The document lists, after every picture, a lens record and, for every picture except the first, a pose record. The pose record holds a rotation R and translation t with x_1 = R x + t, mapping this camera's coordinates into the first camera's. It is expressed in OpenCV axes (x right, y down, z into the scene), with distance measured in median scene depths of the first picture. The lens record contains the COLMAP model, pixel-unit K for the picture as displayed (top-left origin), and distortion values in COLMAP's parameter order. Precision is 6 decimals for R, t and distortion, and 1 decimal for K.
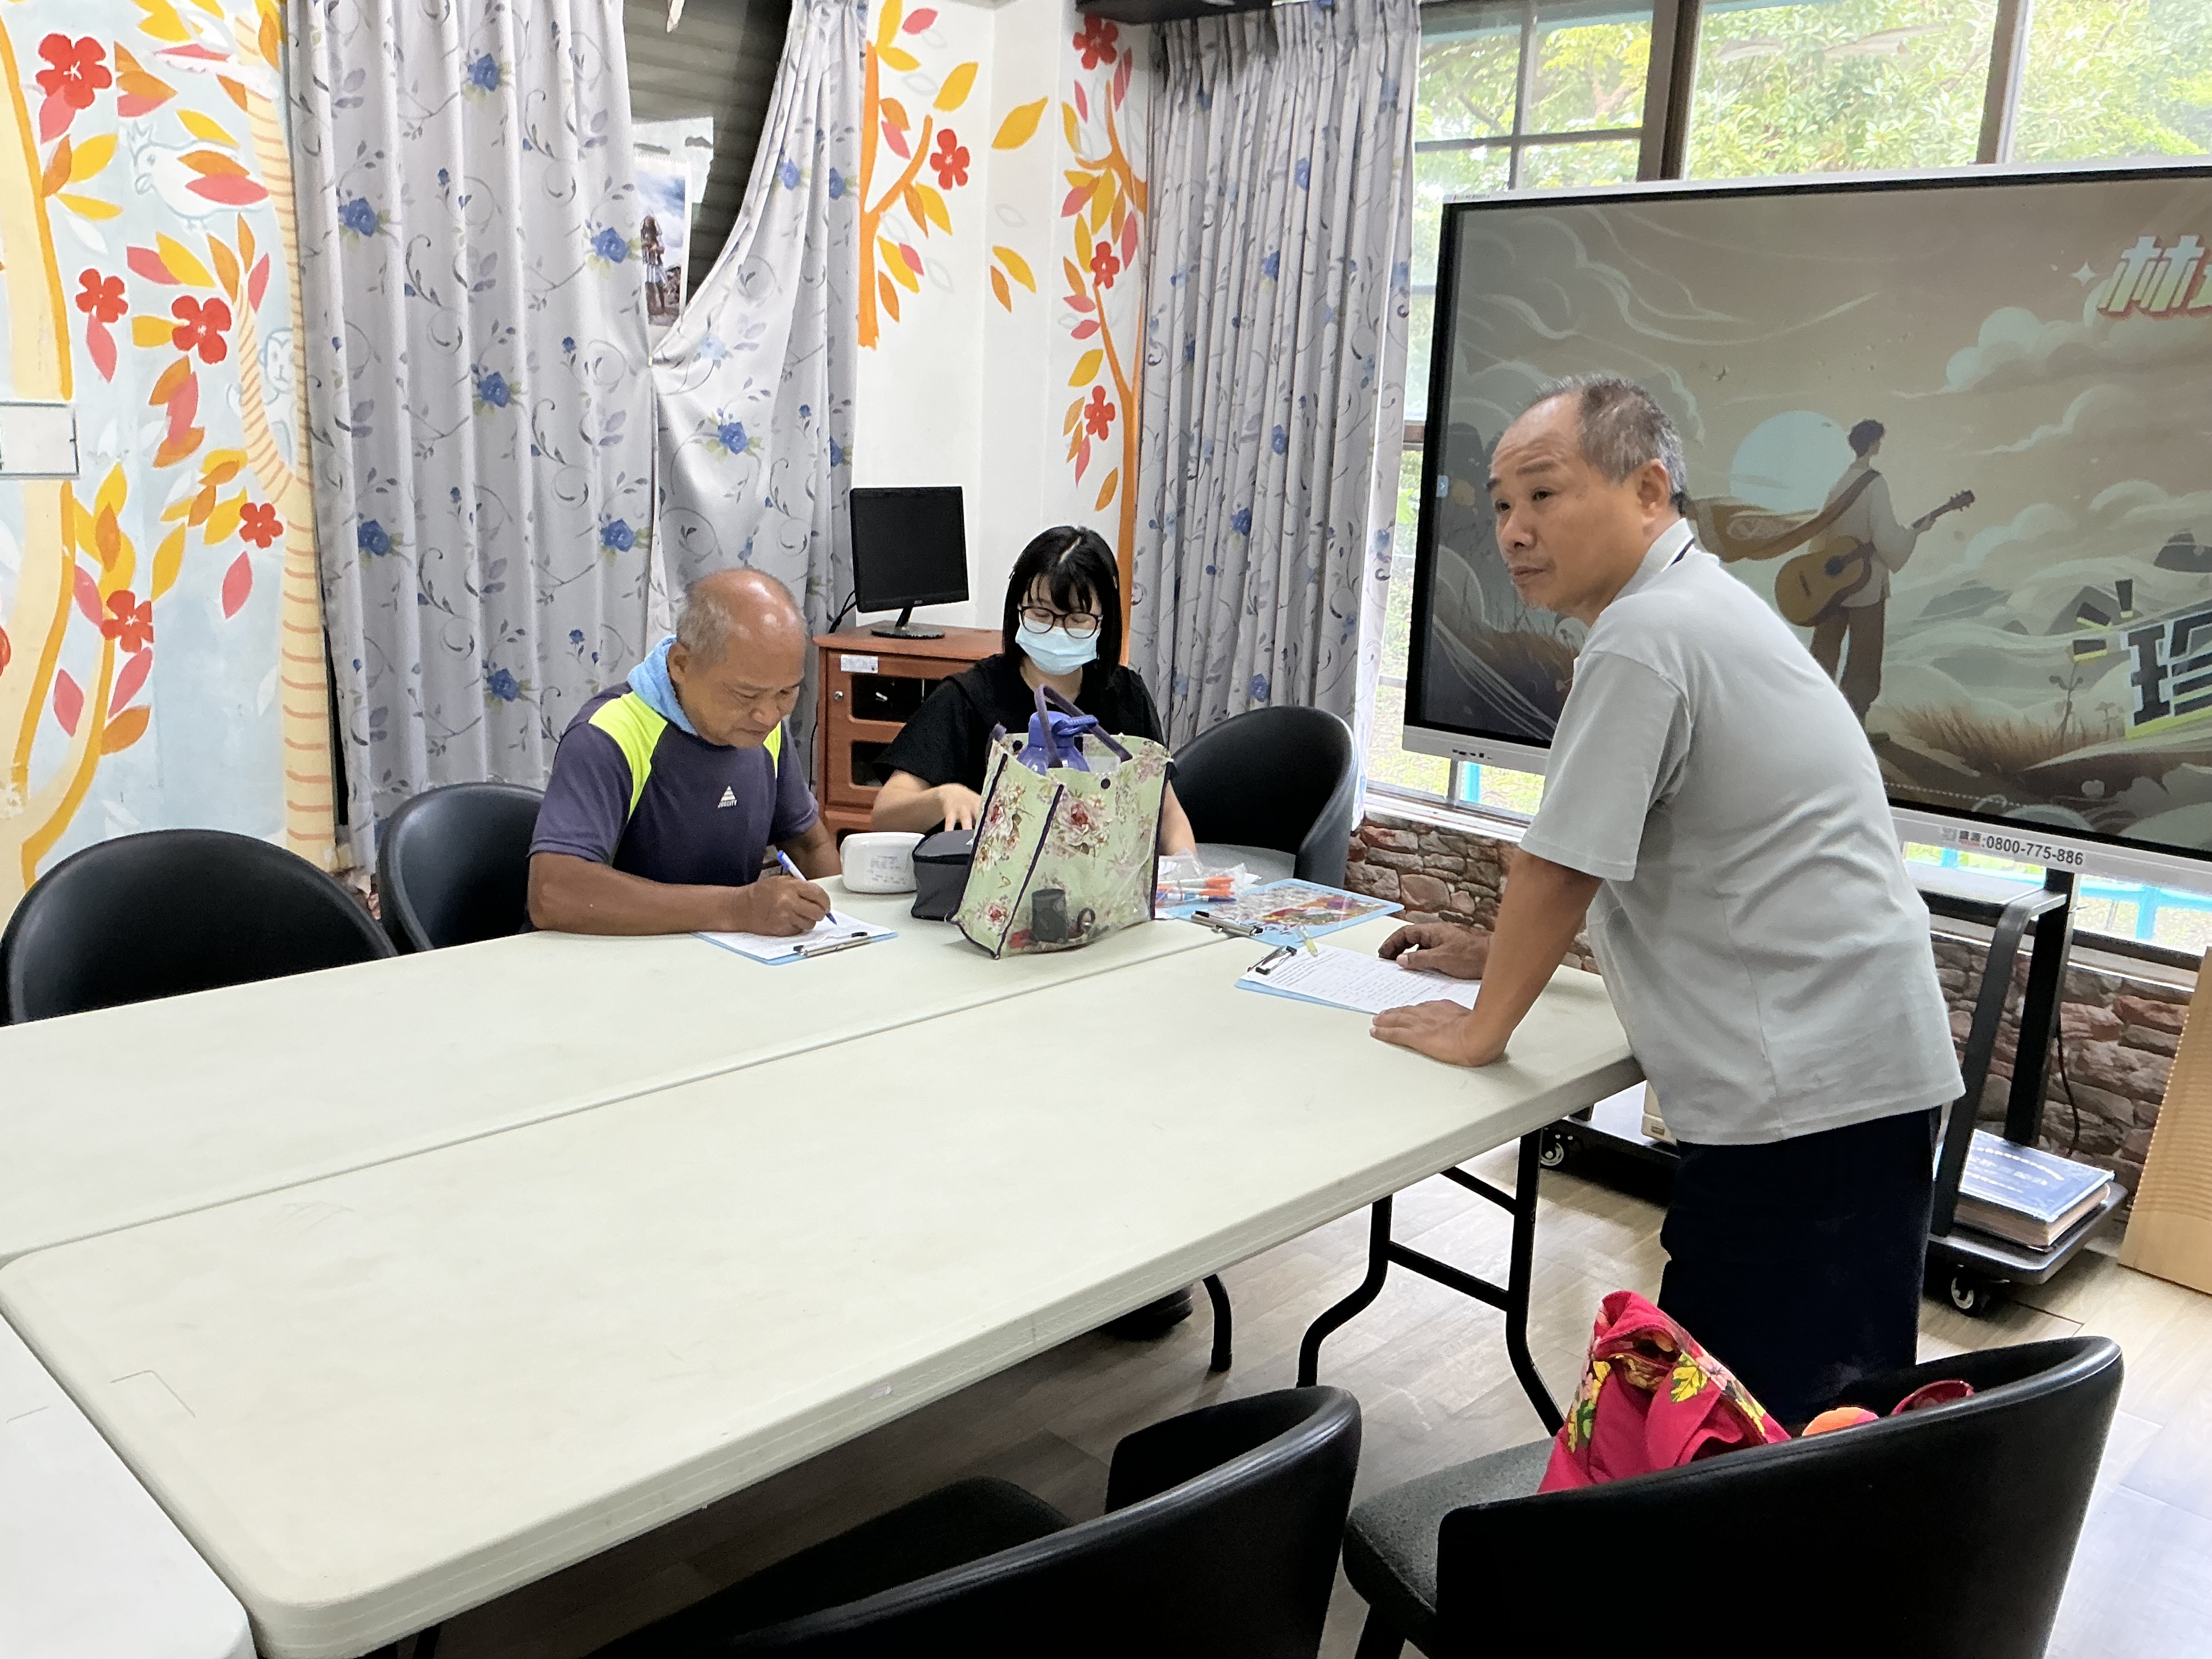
lens RADIAL K [[1842.8, 0, 1102.4], [0, 1842.8, 853.2], [0, 0, 1]] dist [0.116409, -0.221959]
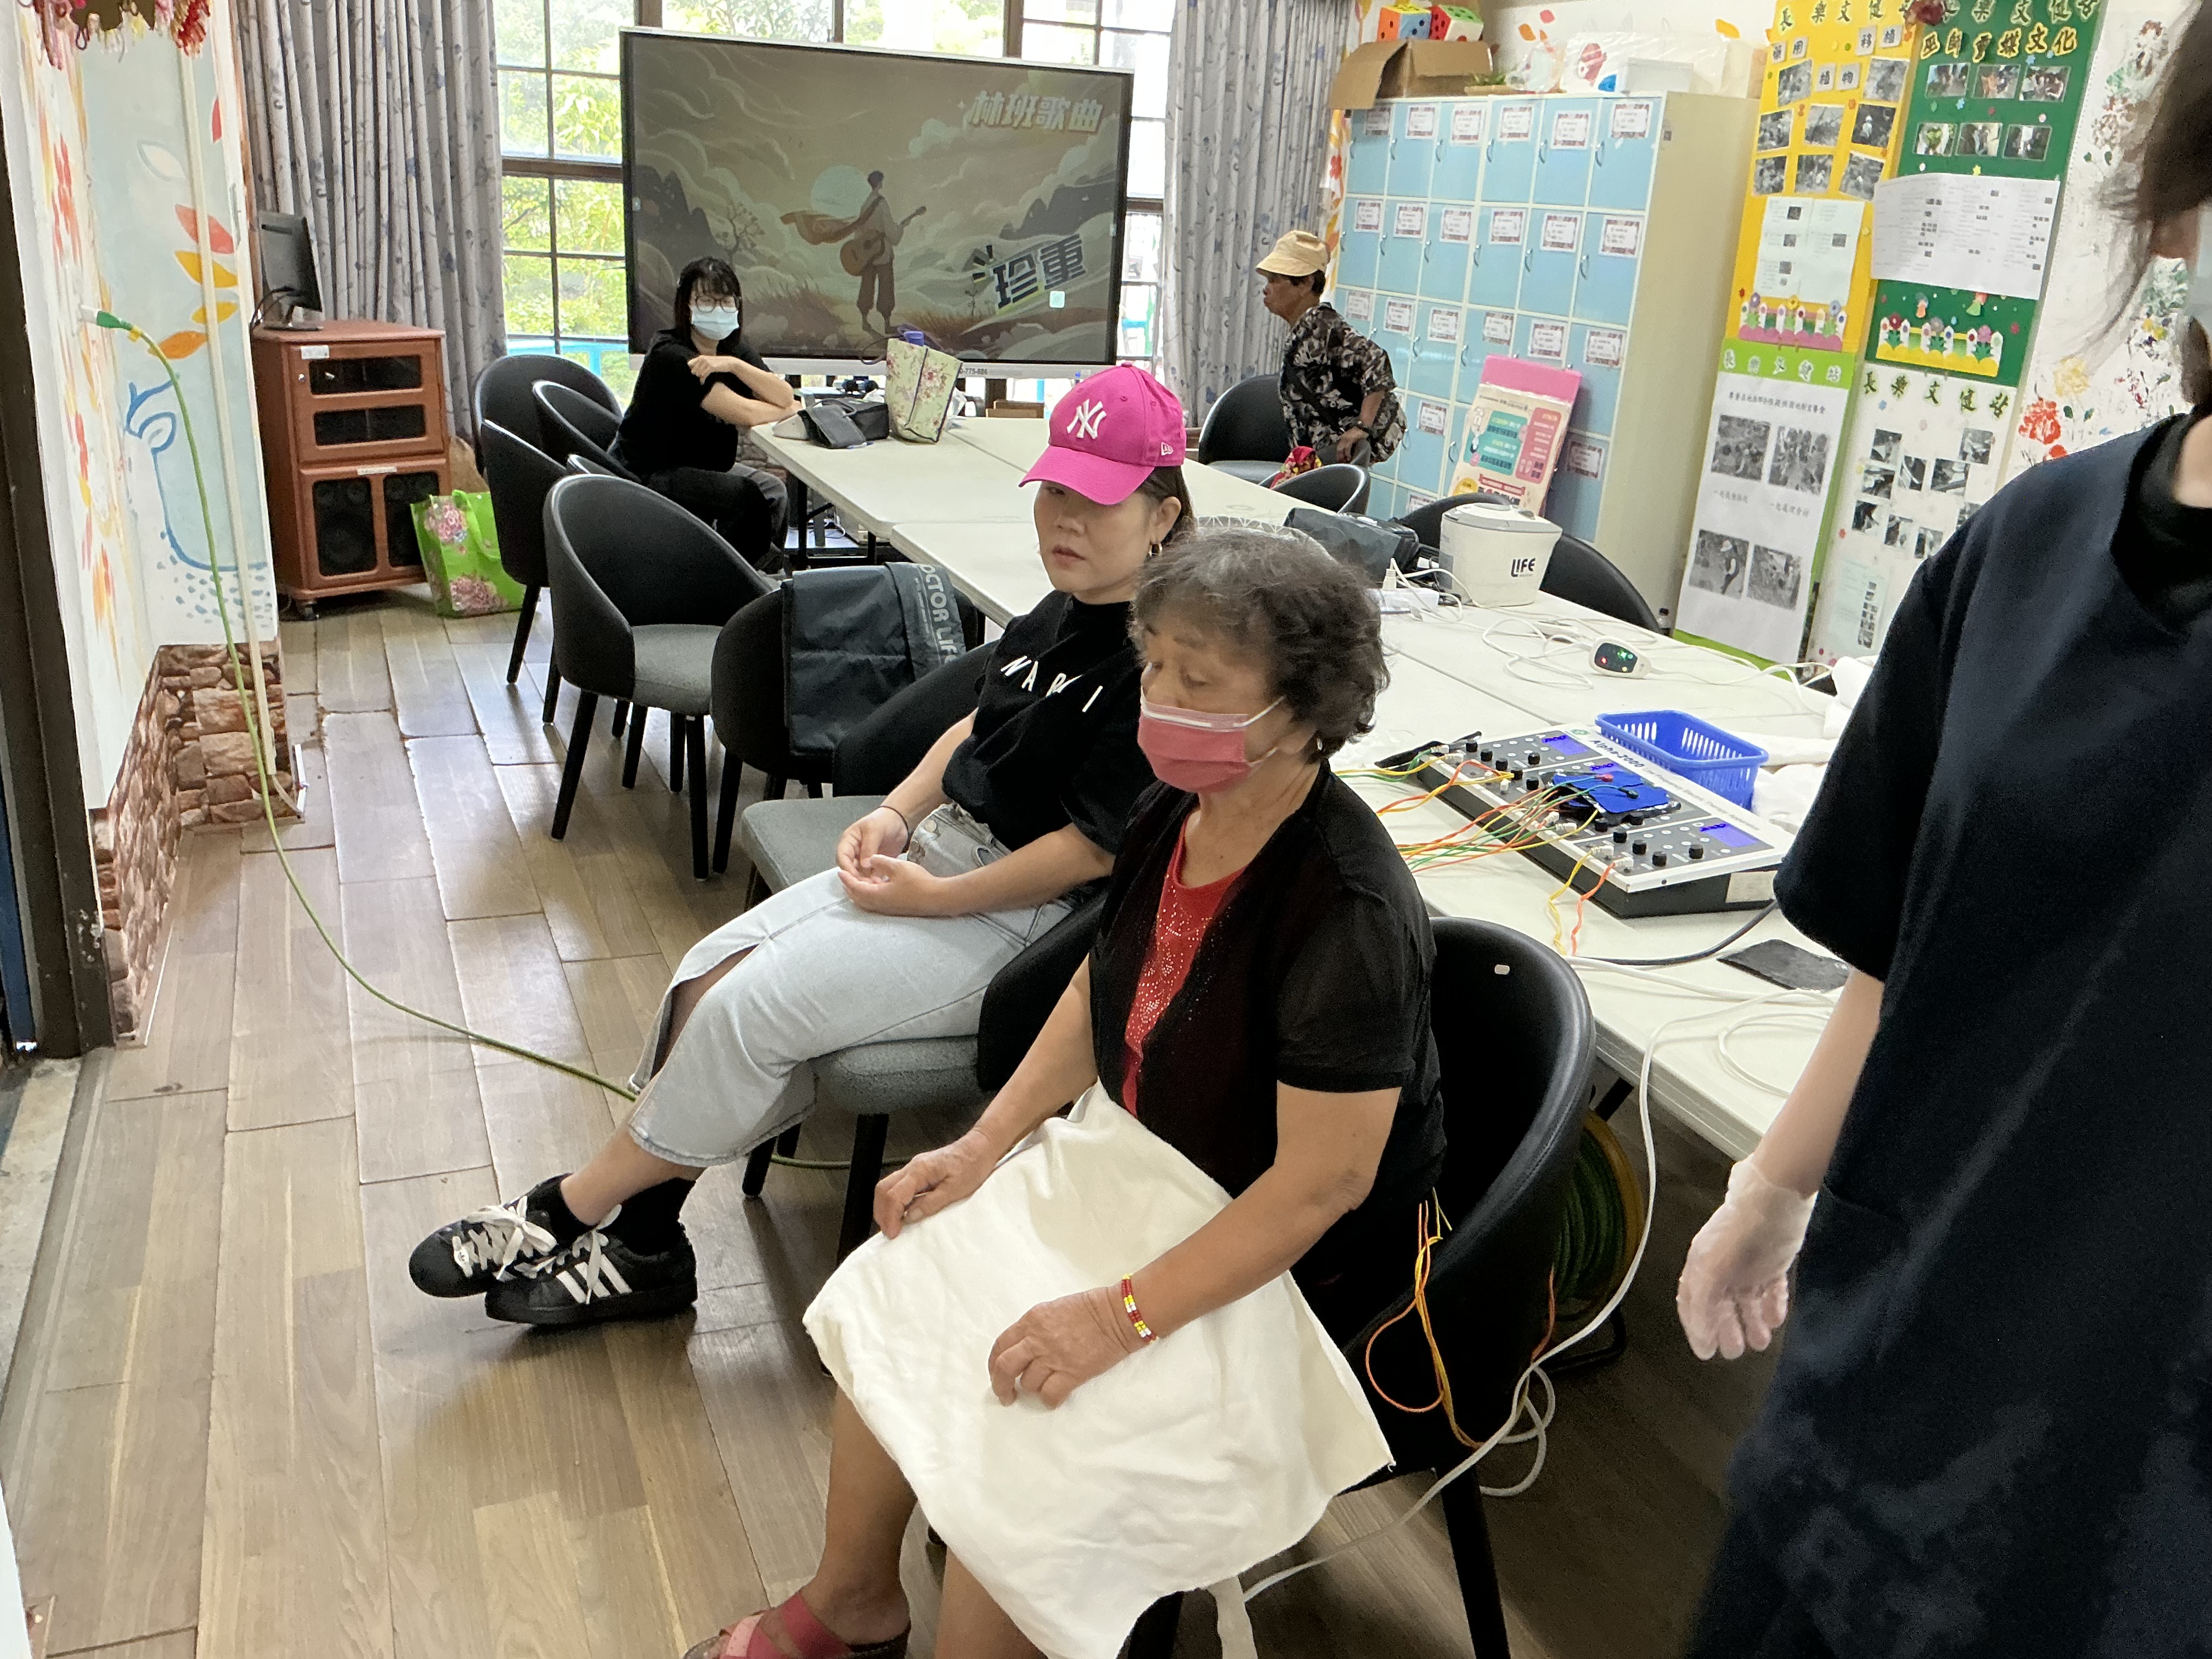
lens RADIAL K [[1823.6, 0, 1108.4], [0, 1823.6, 834.6], [0, 0, 1]] dist [0.098906, -0.200493]
pose [[0.381994, -0.325000, 0.865133, -1.188308], [0.177229, 0.944511, 0.276565, -0.043004], [-0.907012, 0.047681, 0.418397, -0.046352]]
